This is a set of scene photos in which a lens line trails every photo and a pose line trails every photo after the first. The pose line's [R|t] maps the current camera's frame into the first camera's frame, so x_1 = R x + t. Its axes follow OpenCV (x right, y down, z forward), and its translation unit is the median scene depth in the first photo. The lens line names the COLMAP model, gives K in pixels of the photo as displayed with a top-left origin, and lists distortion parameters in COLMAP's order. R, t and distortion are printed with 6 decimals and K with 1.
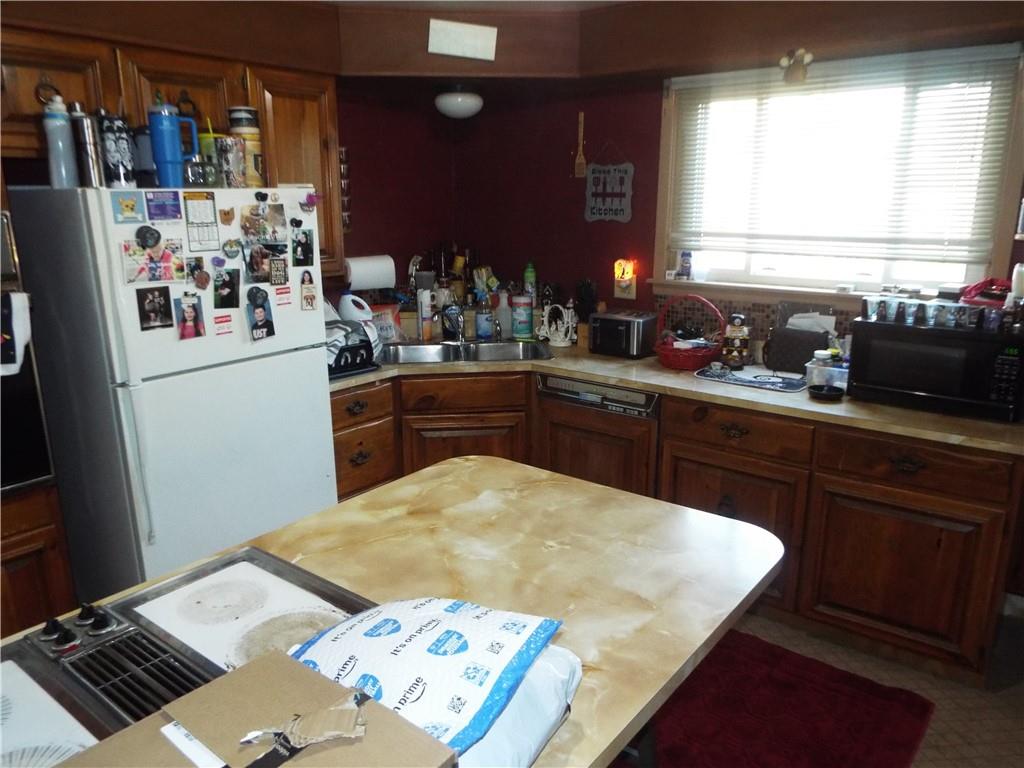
lens RADIAL K [[747.3, 0, 516.4], [0, 747.3, 391.9], [0, 0, 1]] dist [-0.005609, 0.001229]
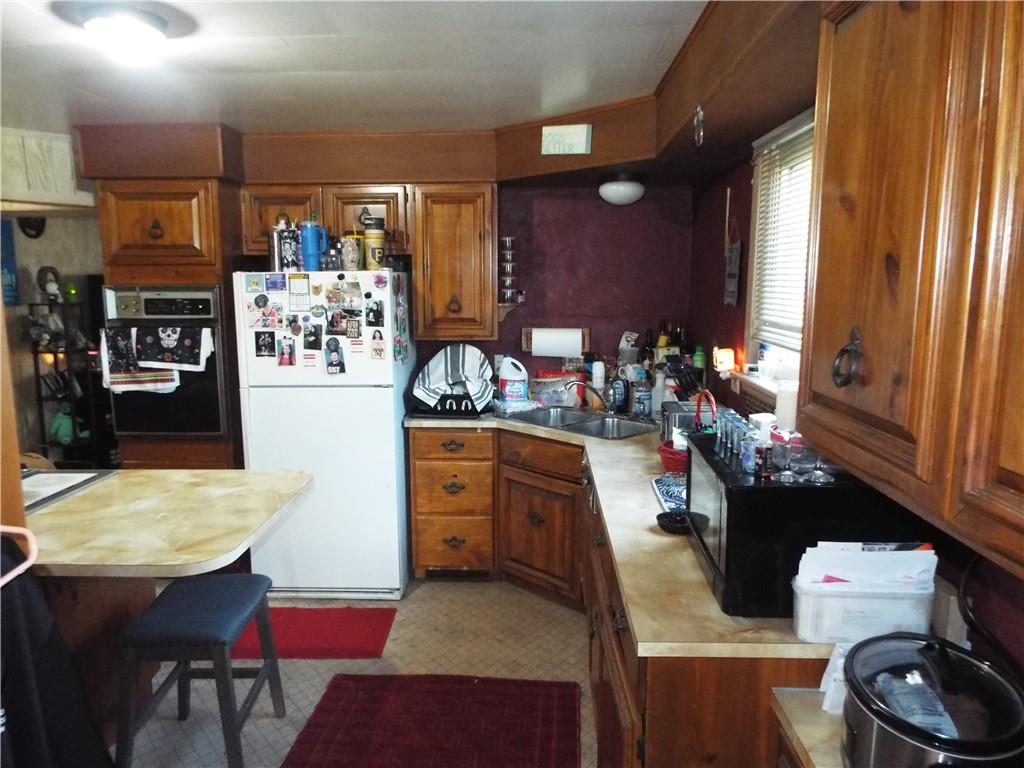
lens RADIAL K [[747.3, 0, 516.4], [0, 747.3, 391.9], [0, 0, 1]] dist [-0.005609, 0.001229]
pose [[0.589394, 0.123965, -0.798278, 1.064564], [-0.204601, 0.978845, 0.000941, -0.114310], [0.781507, 0.162774, 0.602288, 0.429374]]
